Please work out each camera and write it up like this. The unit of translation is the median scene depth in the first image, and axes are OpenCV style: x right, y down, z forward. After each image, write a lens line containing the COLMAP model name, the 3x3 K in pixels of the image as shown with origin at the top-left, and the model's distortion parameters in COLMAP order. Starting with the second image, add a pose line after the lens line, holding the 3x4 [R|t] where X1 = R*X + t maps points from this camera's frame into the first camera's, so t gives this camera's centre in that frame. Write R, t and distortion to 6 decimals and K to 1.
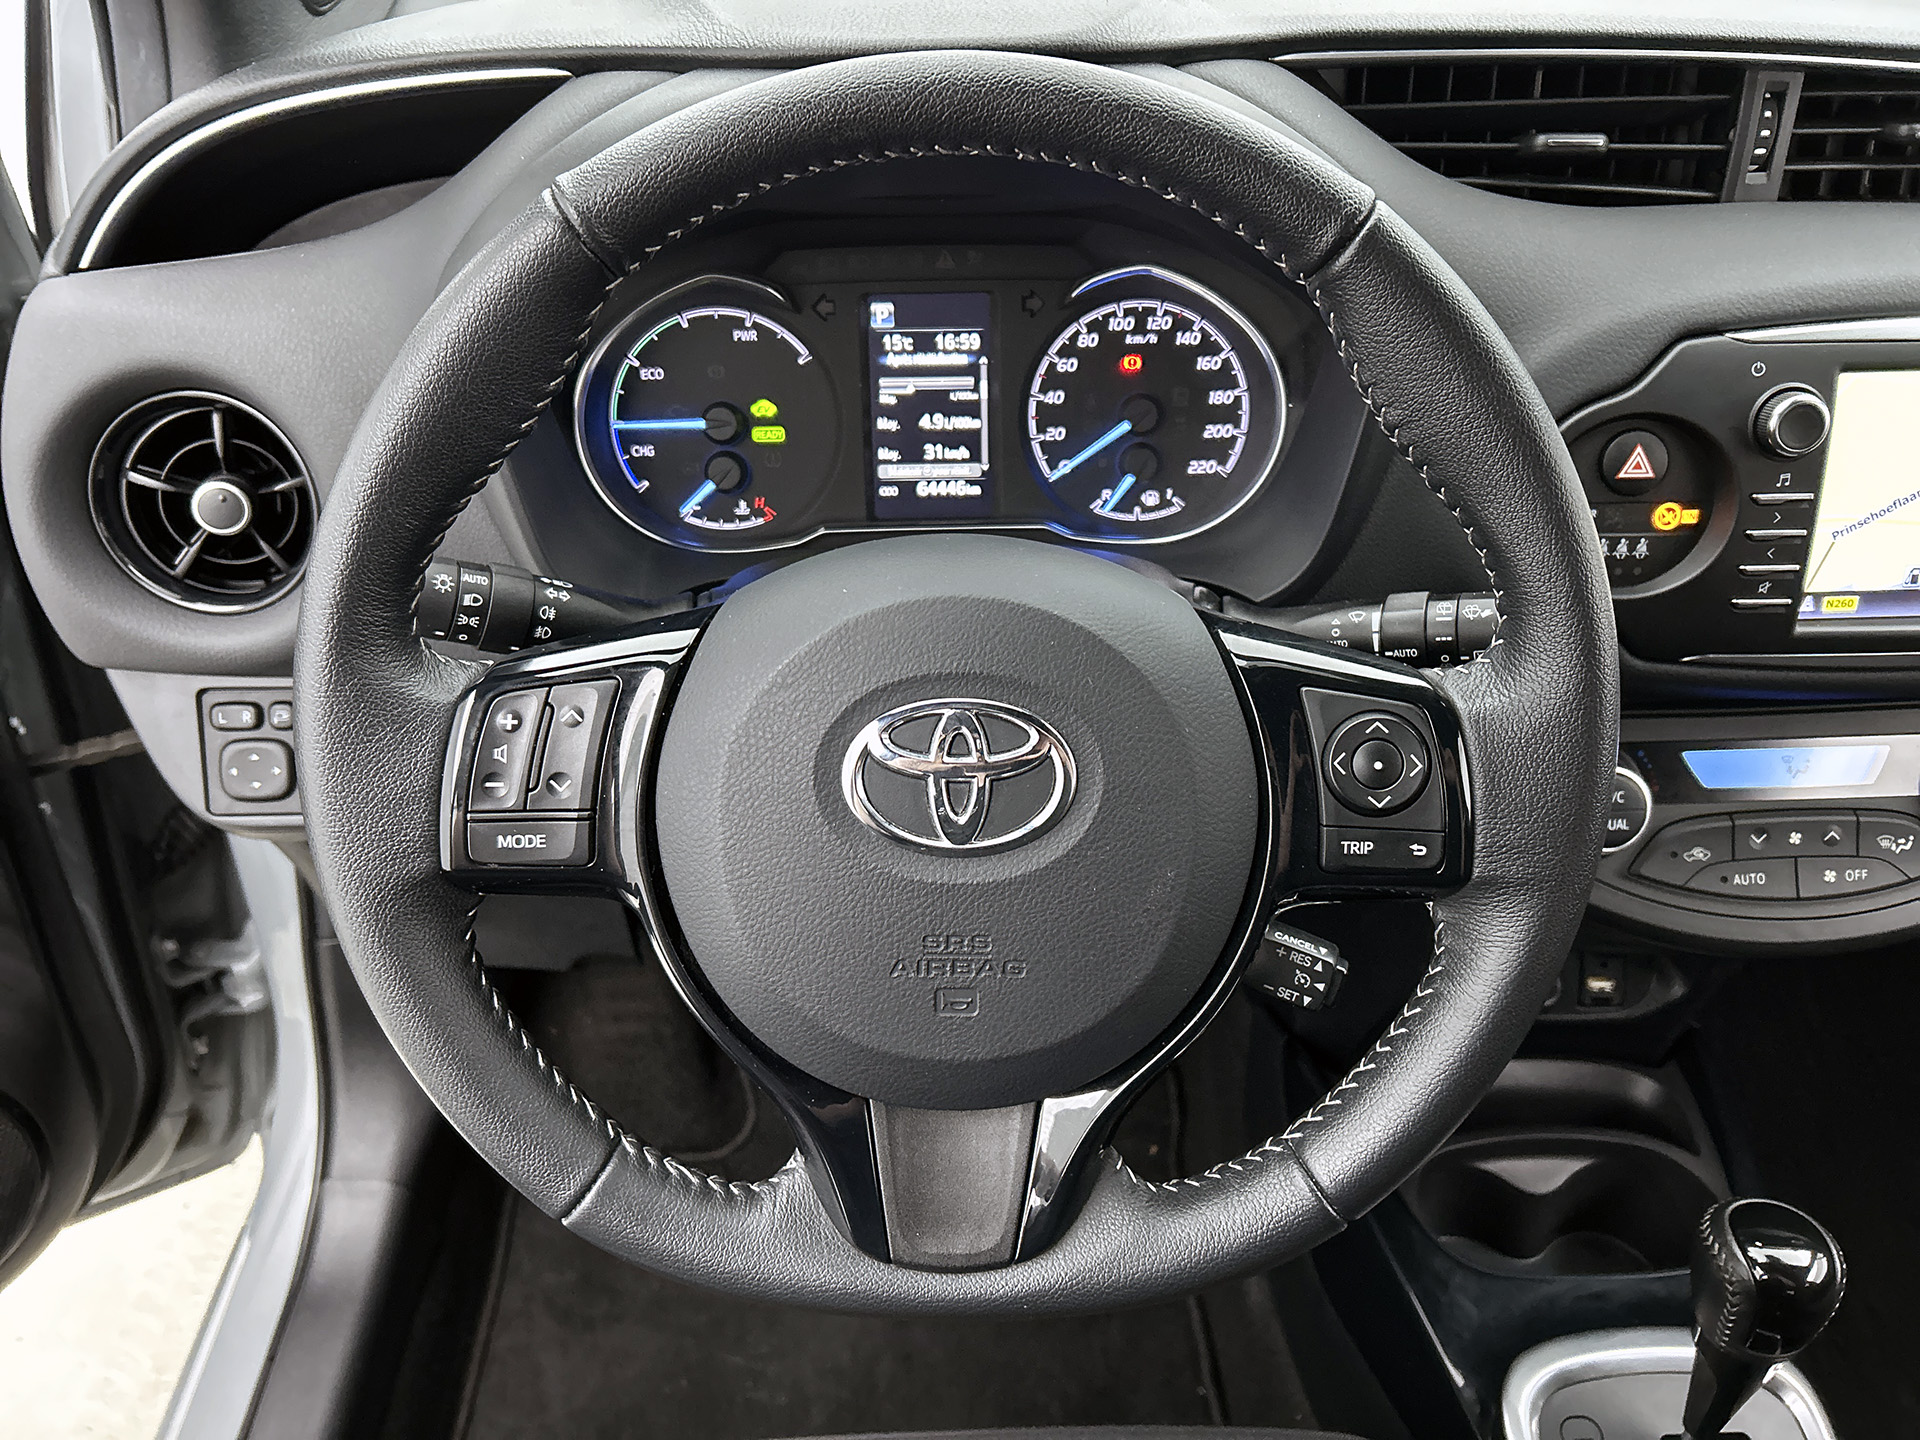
lens RADIAL K [[1445.7, 0, 963.6], [0, 1445.7, 707.1], [0, 0, 1]] dist [0.058019, -0.085973]
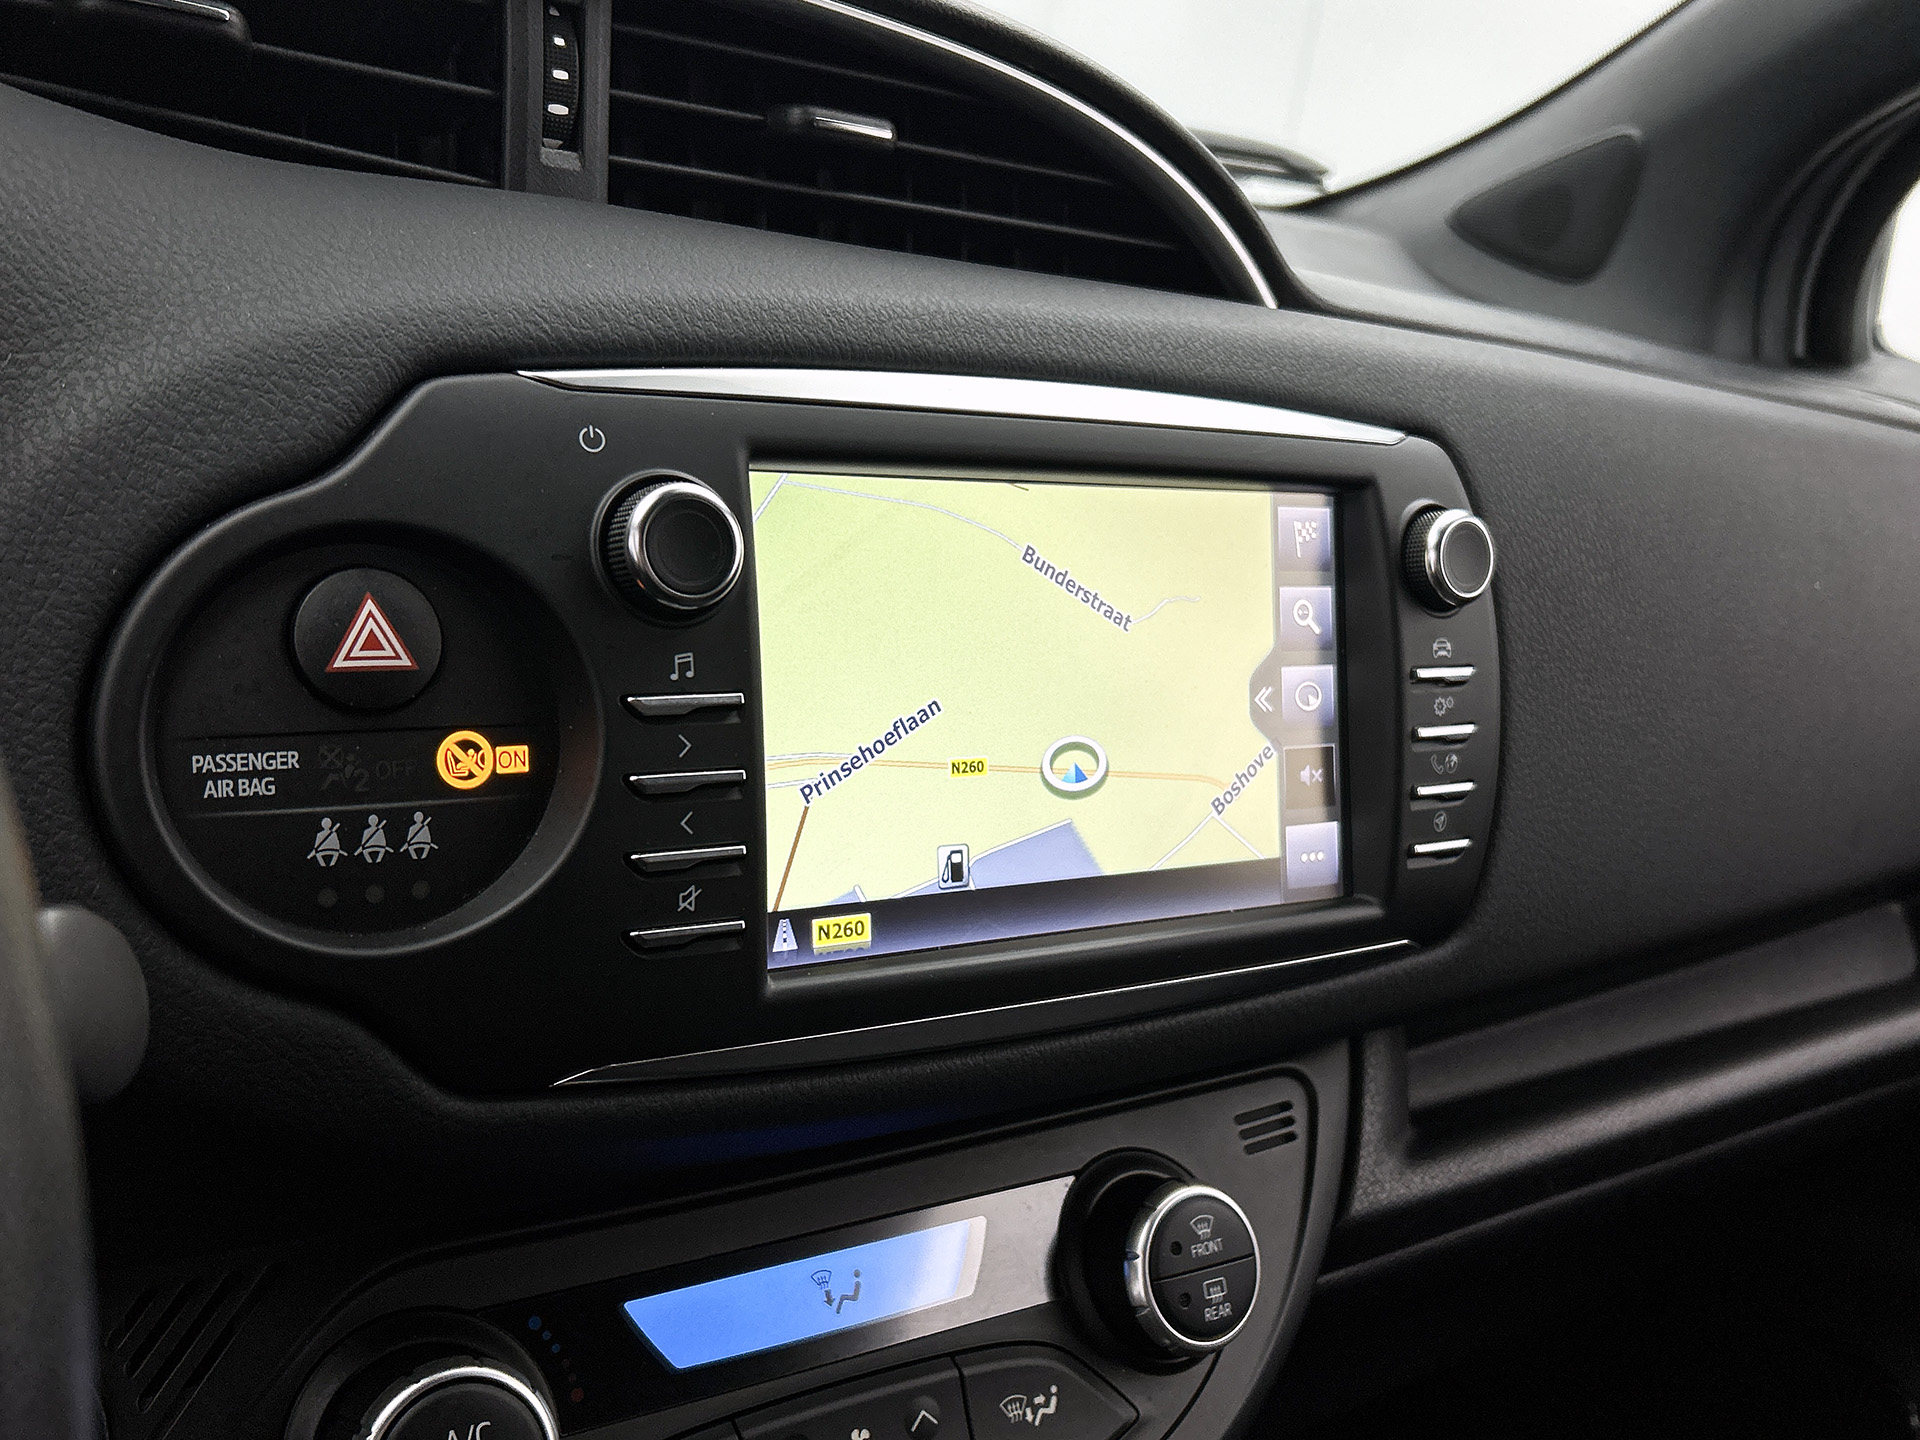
lens RADIAL K [[1811.8, 0, 948.7], [0, 1811.8, 732.8], [0, 0, 1]] dist [0.030759, 0.000000]
pose [[0.844918, -0.020028, 0.534521, 0.277860], [0.190925, 0.944765, -0.266397, 0.034295], [-0.499661, 0.327137, 0.802073, 0.425979]]
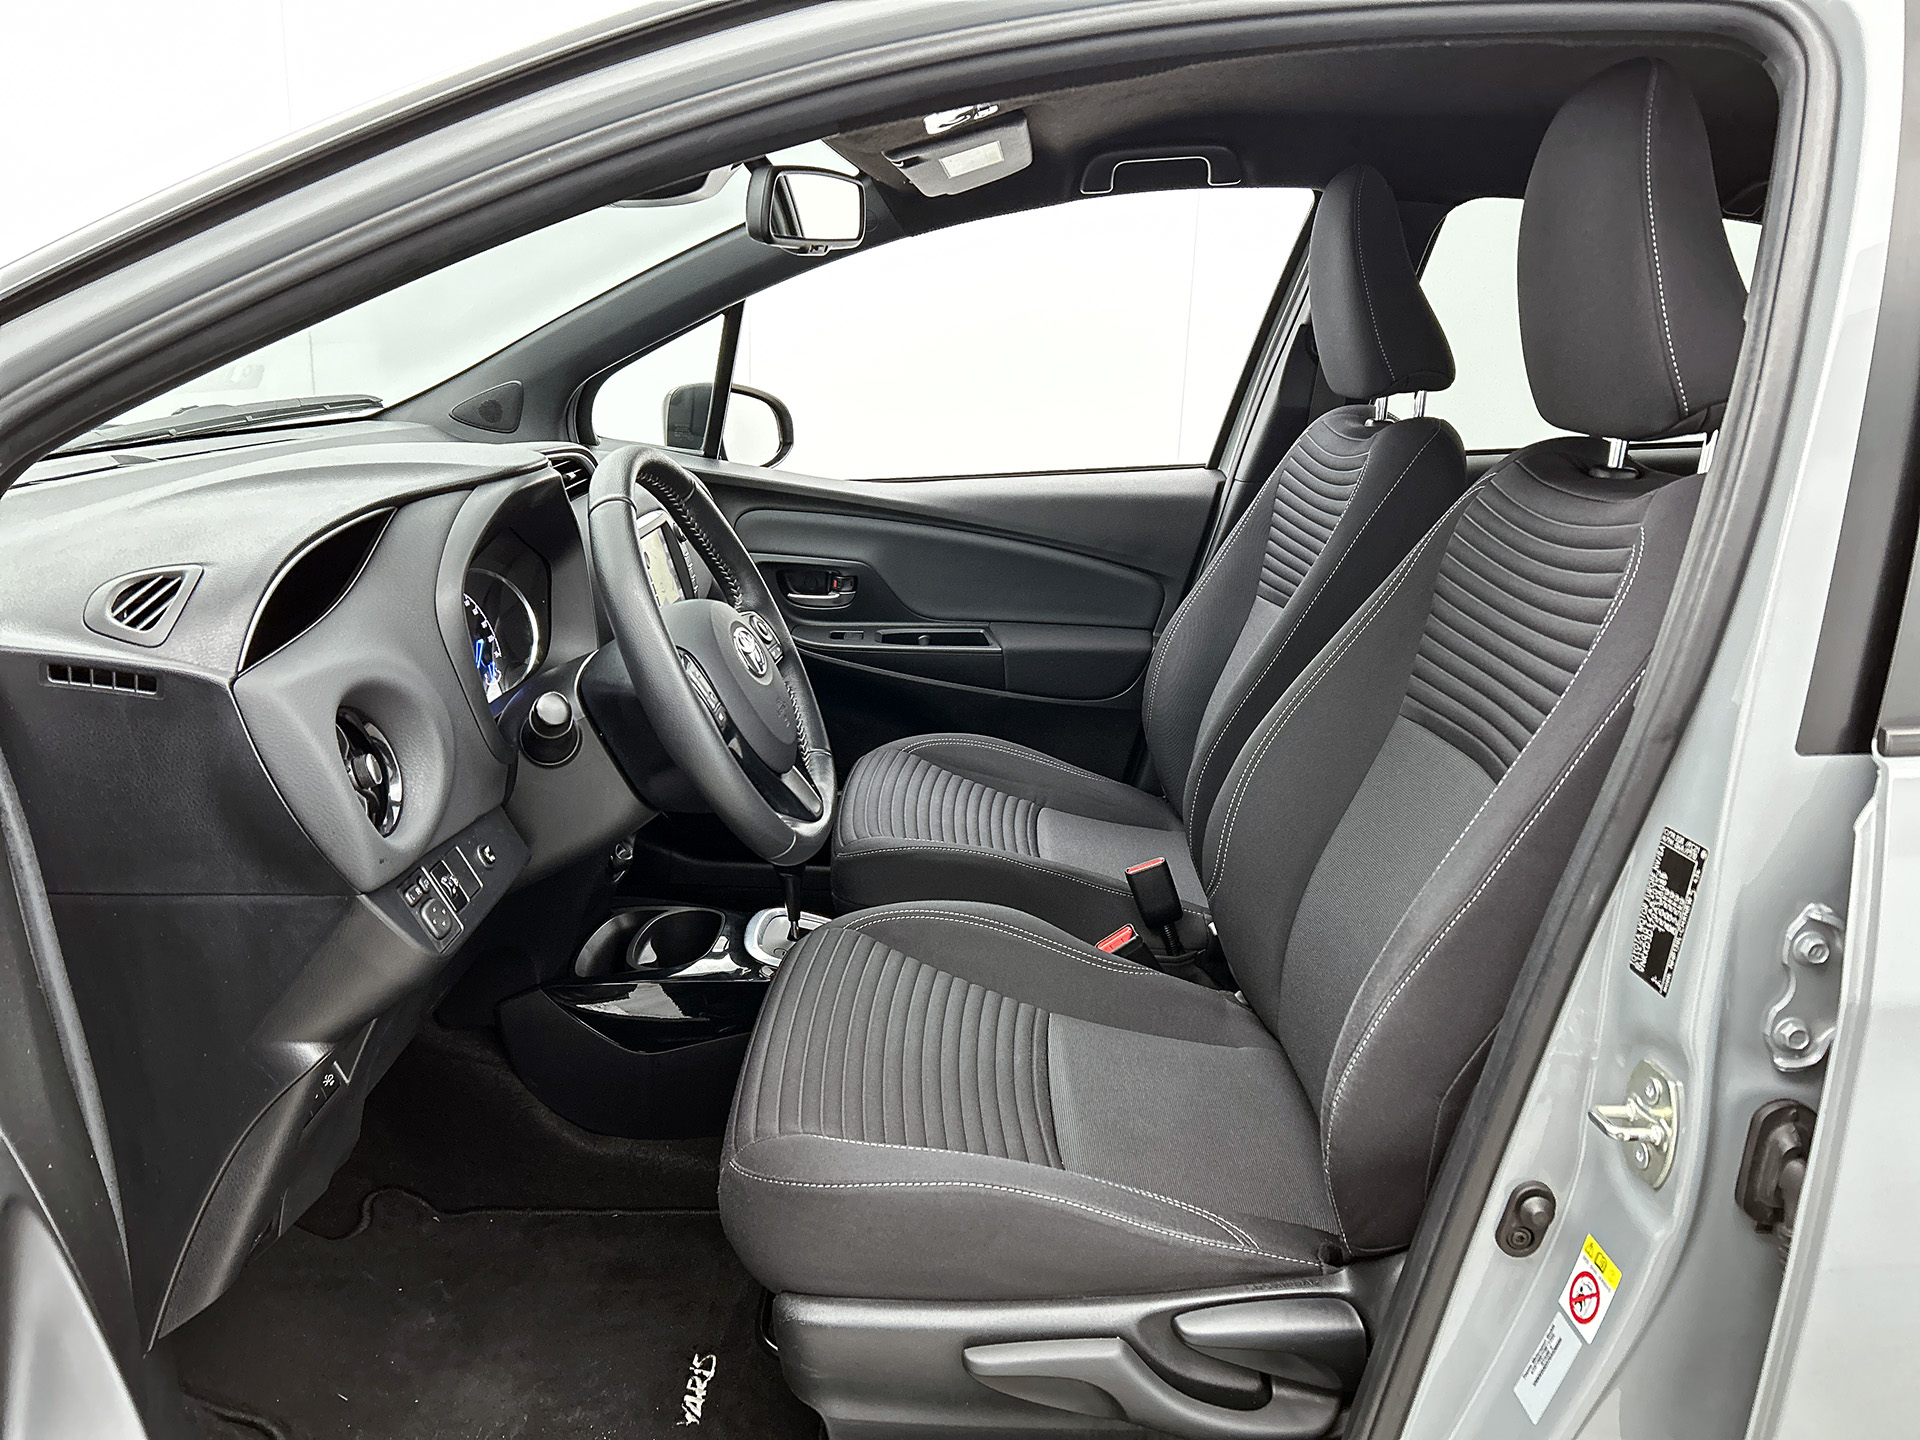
lens RADIAL K [[1445.7, 0, 959.9], [0, 1445.7, 727.4], [0, 0, 1]] dist [0.058019, -0.085973]
pose [[0.045251, -0.262169, 0.963960, -1.940321], [0.572281, 0.797721, 0.190093, -0.098079], [-0.818808, 0.543055, 0.186132, 0.102552]]
